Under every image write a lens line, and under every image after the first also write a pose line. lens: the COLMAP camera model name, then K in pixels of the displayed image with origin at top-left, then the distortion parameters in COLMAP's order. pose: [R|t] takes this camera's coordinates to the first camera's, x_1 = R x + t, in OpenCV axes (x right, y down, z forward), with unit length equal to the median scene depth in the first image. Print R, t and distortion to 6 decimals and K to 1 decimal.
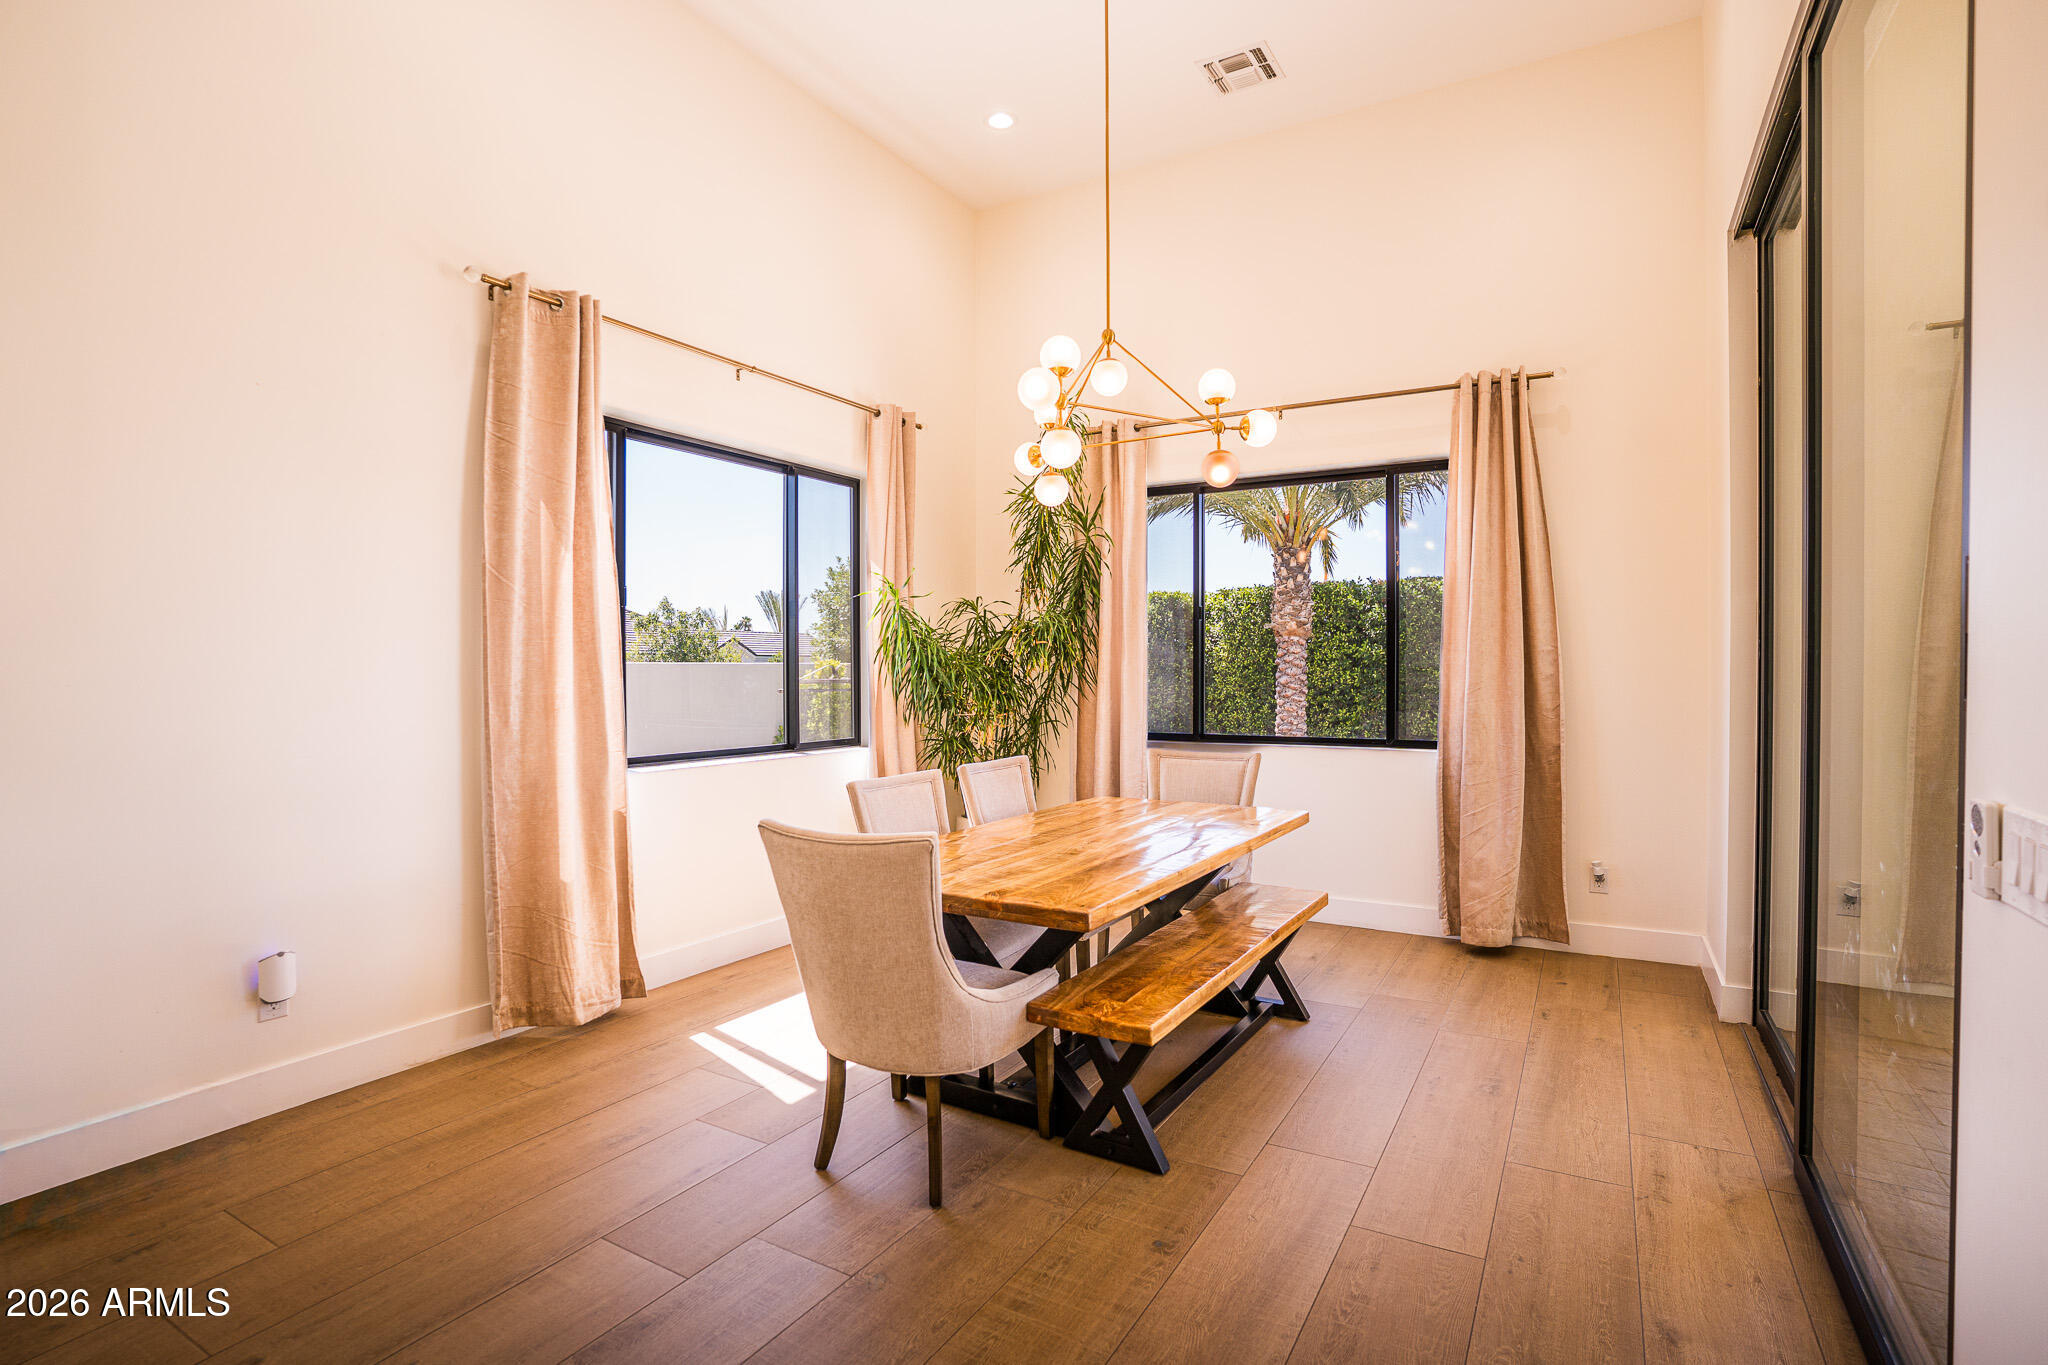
lens RADIAL K [[1005.7, 0, 1018.3], [0, 1005.7, 682.7], [0, 0, 1]] dist [-0.082068, 0.038214]
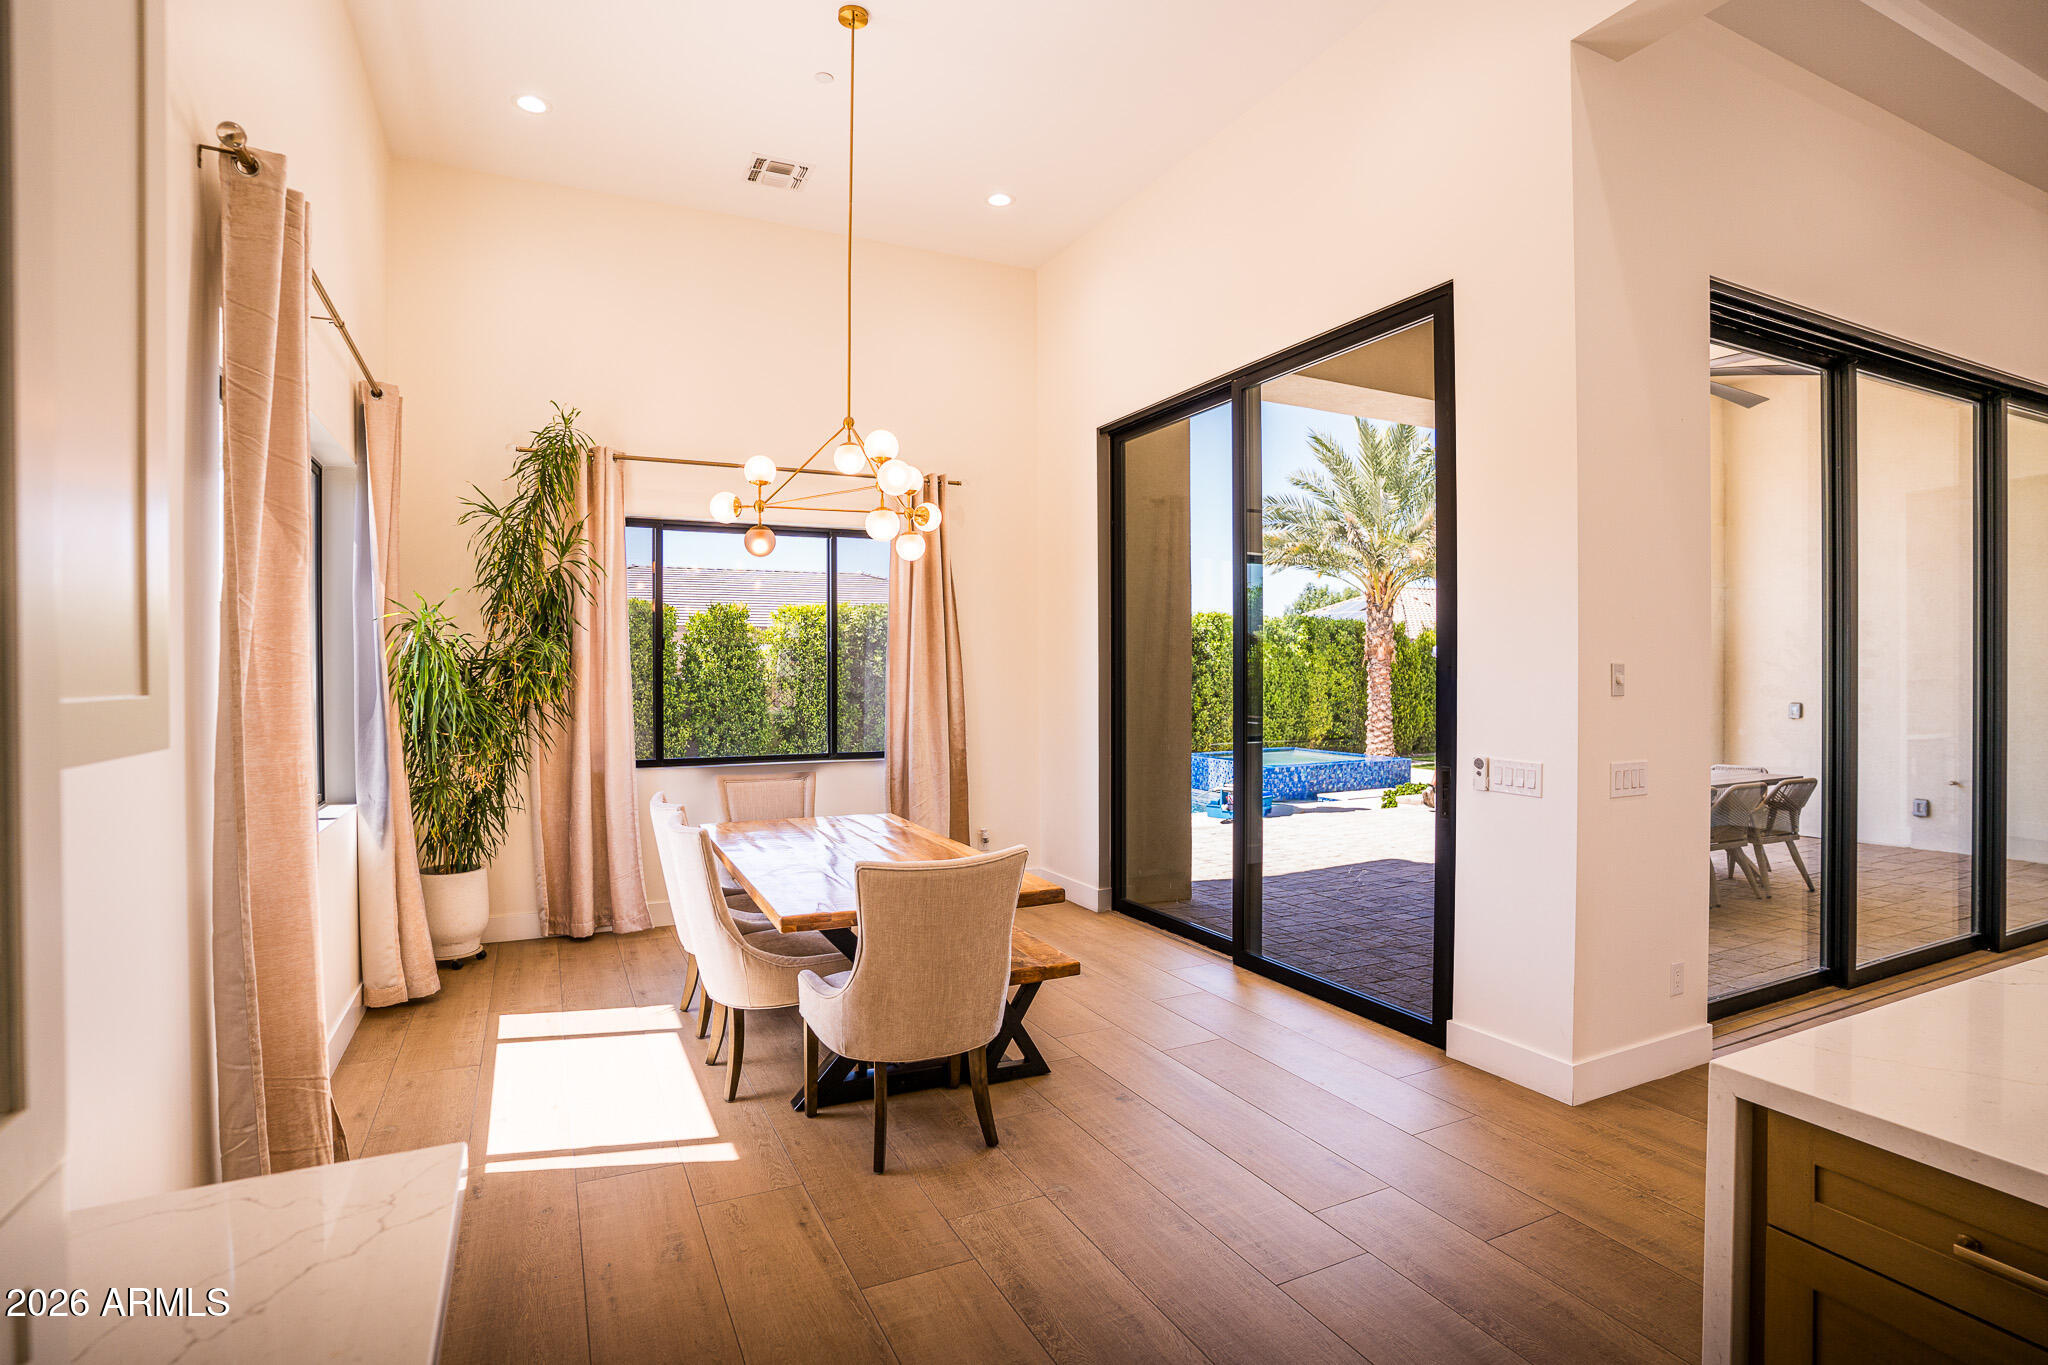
lens RADIAL K [[1005.7, 0, 1018.3], [0, 1005.7, 682.7], [0, 0, 1]] dist [-0.082068, 0.038214]
pose [[0.546430, -0.008228, 0.837465, -0.610241], [0.012541, 0.999920, 0.001642, -0.033146], [-0.837411, 0.009606, 0.546489, 0.151576]]
